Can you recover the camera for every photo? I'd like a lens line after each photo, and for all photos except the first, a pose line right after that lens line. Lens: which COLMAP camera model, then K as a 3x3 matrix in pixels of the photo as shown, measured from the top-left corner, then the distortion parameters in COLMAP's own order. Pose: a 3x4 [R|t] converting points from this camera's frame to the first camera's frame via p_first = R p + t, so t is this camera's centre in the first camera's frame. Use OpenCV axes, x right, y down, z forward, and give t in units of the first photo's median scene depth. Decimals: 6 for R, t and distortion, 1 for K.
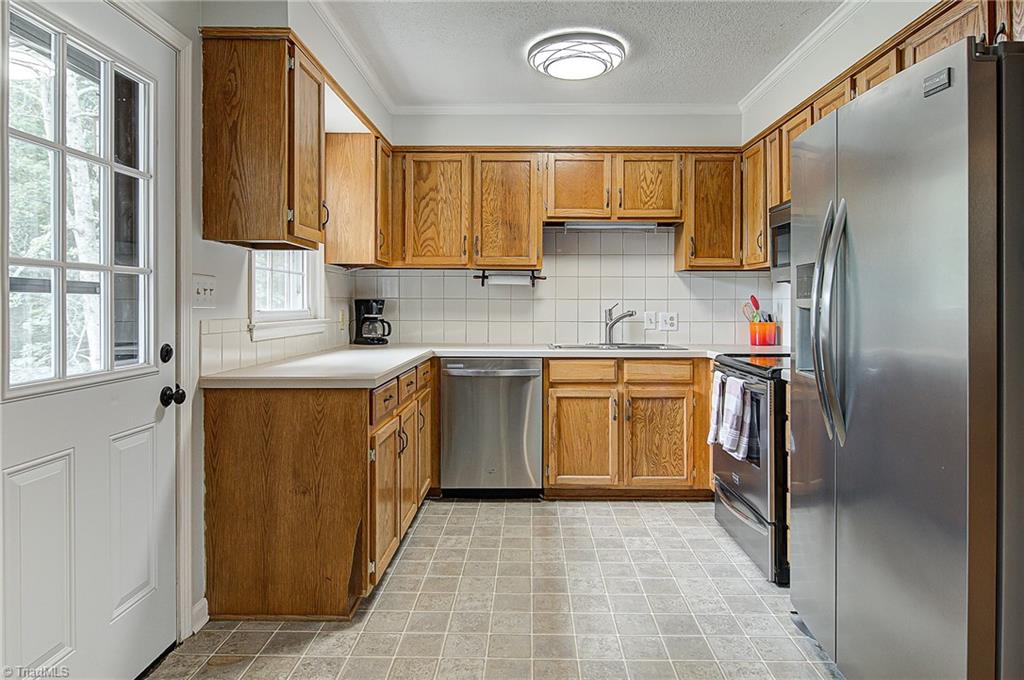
lens RADIAL K [[609.3, 0, 513.8], [0, 609.3, 303.7], [0, 0, 1]] dist [0.005339, 0.000934]
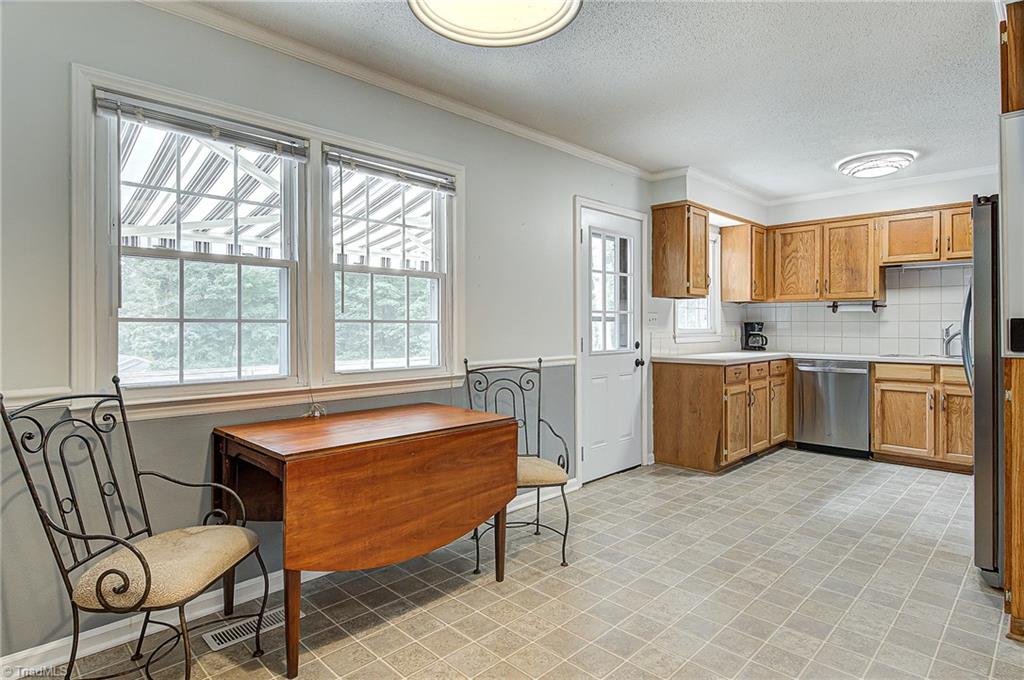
lens RADIAL K [[559.9, 0, 505.9], [0, 559.9, 329.4], [0, 0, 1]] dist [-0.003831, -0.001290]
pose [[0.715833, 0.002321, -0.698268, 0.360808], [0.002289, 0.999981, 0.005670, 0.001854], [0.698268, -0.005657, 0.715814, -0.567611]]
